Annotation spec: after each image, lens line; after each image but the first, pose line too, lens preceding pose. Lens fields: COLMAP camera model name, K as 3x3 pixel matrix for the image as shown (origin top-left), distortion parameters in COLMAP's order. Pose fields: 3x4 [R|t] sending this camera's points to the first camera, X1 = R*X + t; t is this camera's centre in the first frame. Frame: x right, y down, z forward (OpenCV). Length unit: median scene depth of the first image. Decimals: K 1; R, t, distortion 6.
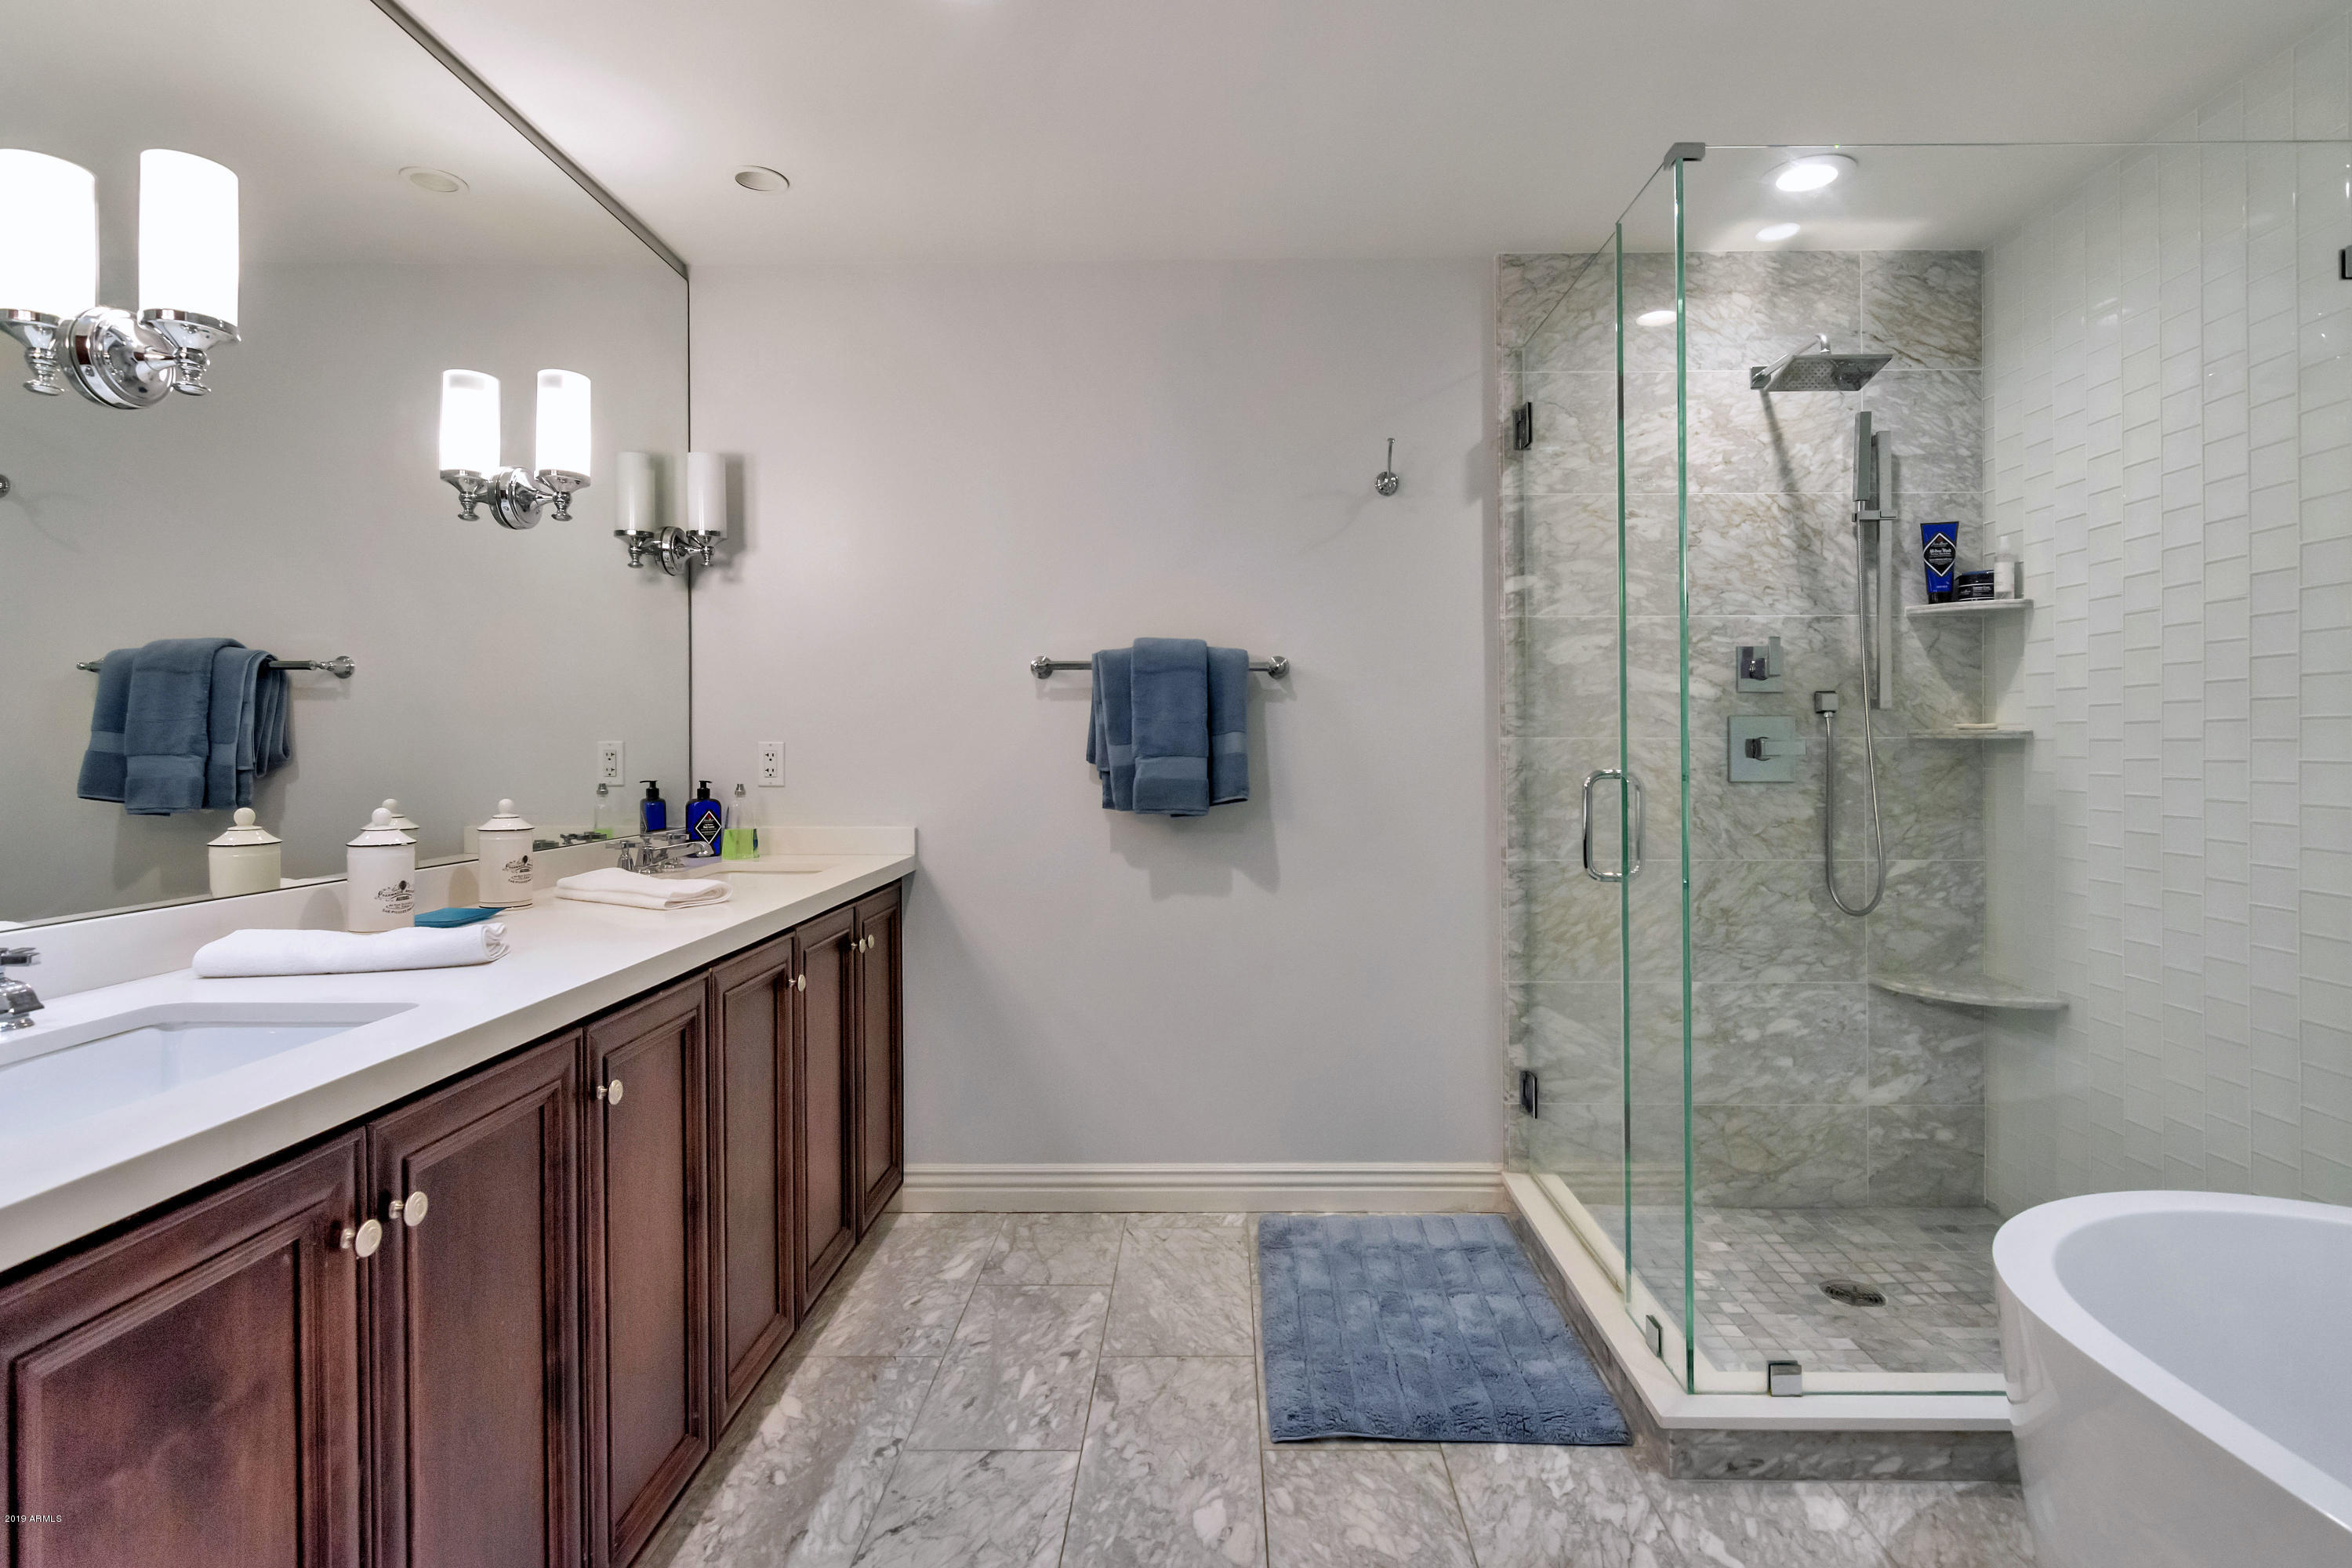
lens RADIAL K [[1138.5, 0, 1184.6], [0, 1138.5, 749.1], [0, 0, 1]] dist [-0.009926, 0.002066]
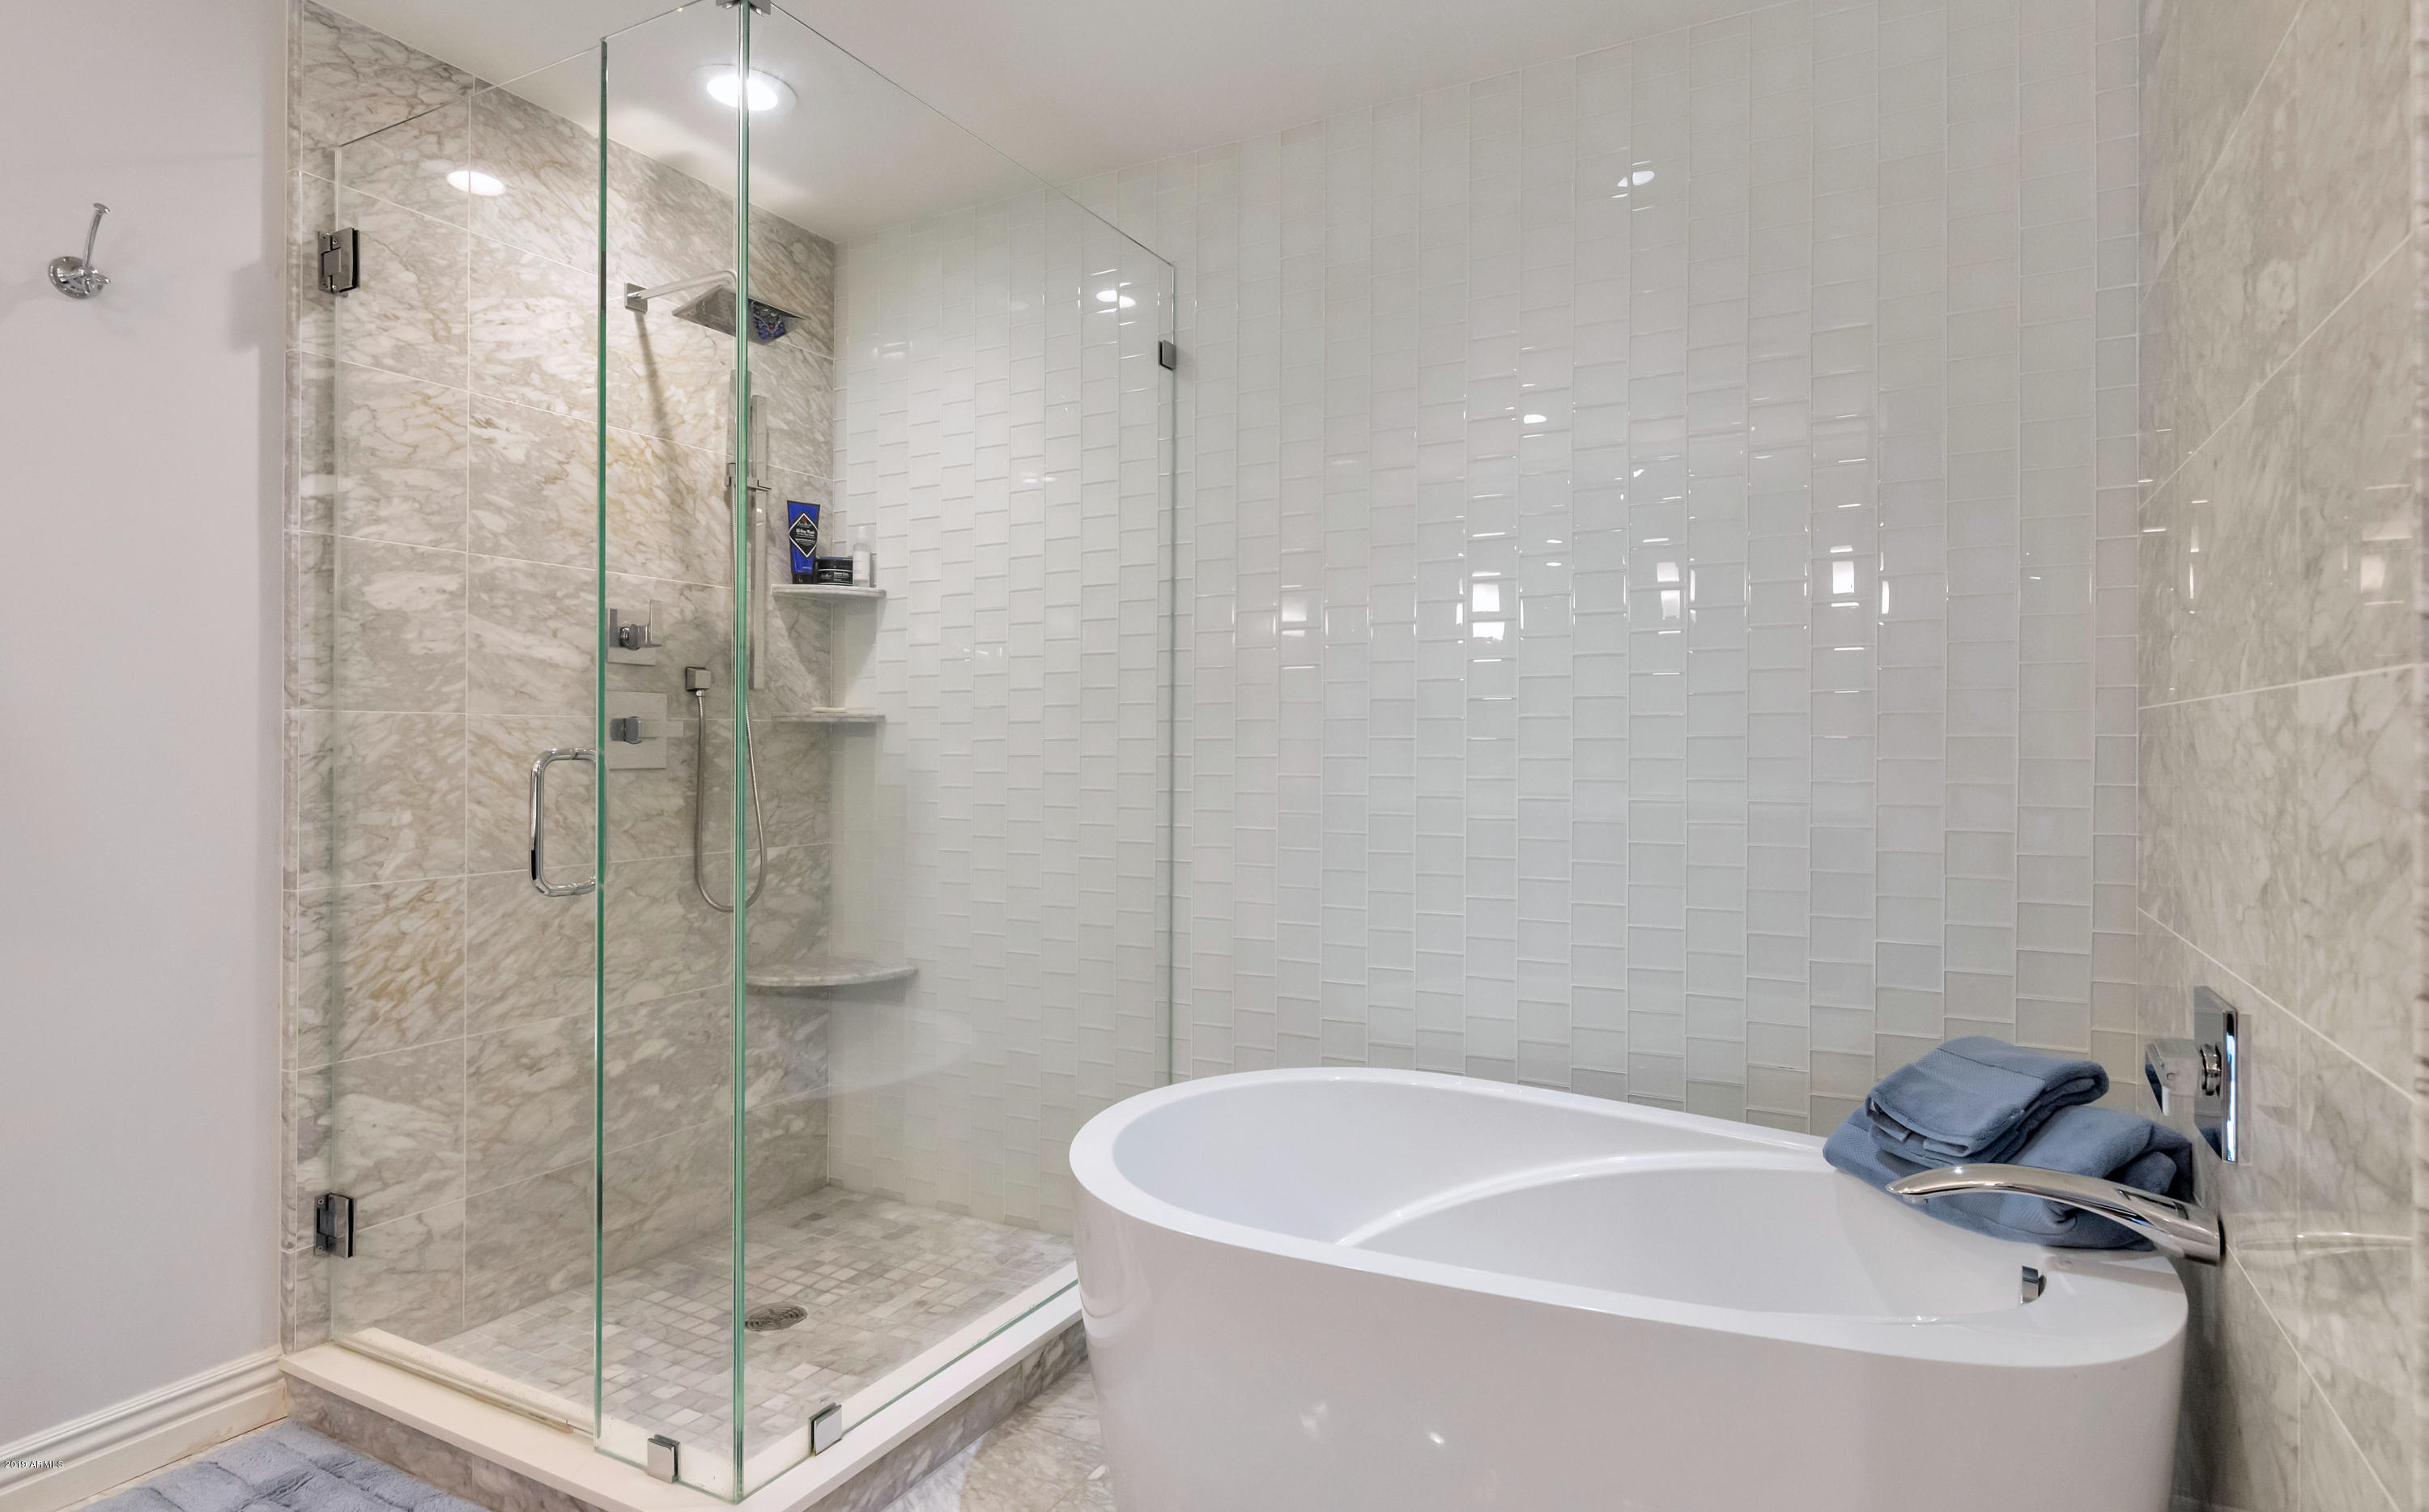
lens RADIAL K [[1255.4, 0, 1212.1], [0, 1255.4, 739.2], [0, 0, 1]] dist [-0.004633, -0.001313]
pose [[0.455401, 0.007251, 0.890257, -0.139555], [0.002098, 0.999955, -0.009218, 0.016503], [-0.890284, 0.006066, 0.455365, 0.184607]]
